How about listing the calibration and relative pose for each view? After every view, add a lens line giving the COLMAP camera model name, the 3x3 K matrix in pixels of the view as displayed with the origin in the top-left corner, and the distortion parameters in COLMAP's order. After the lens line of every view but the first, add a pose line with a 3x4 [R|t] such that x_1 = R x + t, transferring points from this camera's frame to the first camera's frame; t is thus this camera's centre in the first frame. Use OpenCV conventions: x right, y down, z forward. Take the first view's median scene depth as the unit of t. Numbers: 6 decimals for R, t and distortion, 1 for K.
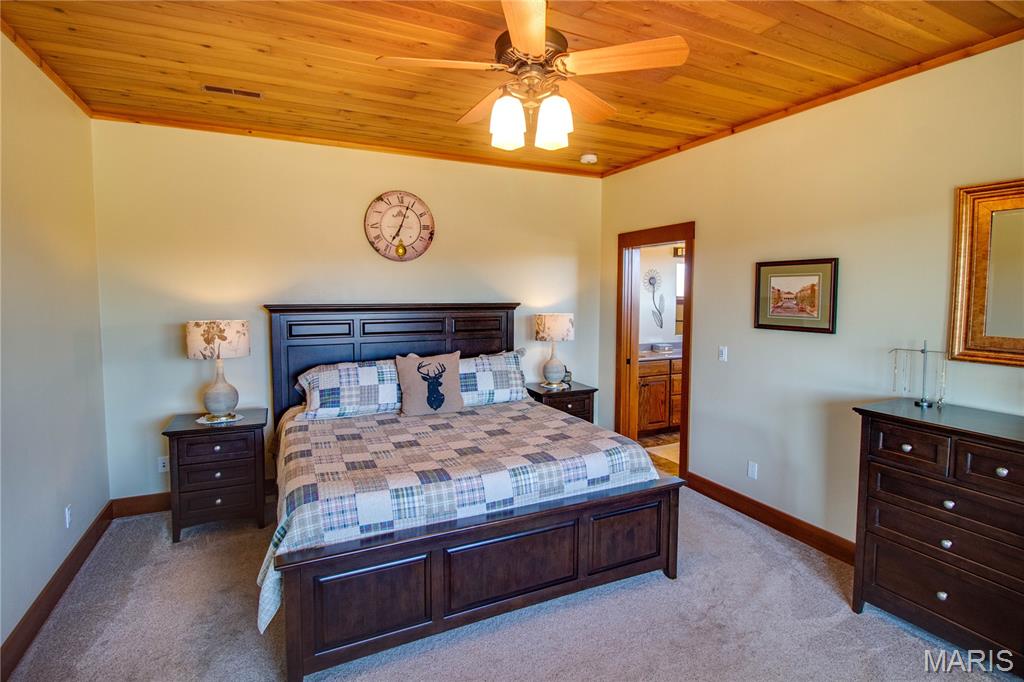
lens RADIAL K [[516.6, 0, 526.1], [0, 516.6, 325.9], [0, 0, 1]] dist [-0.028341, 0.000025]
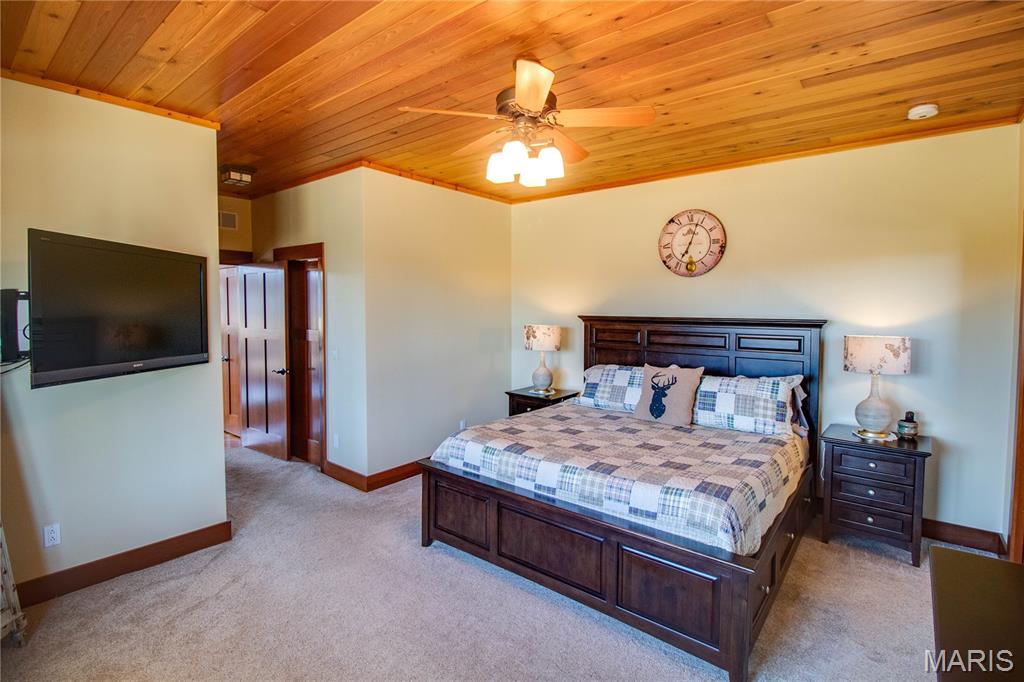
lens RADIAL K [[516.6, 0, 526.1], [0, 516.6, 325.9], [0, 0, 1]] dist [-0.028341, 0.000025]
pose [[0.386549, 0.035068, -0.921602, 0.651357], [-0.061502, 0.998033, 0.012180, -0.020634], [0.920216, 0.051972, 0.387946, 0.325144]]
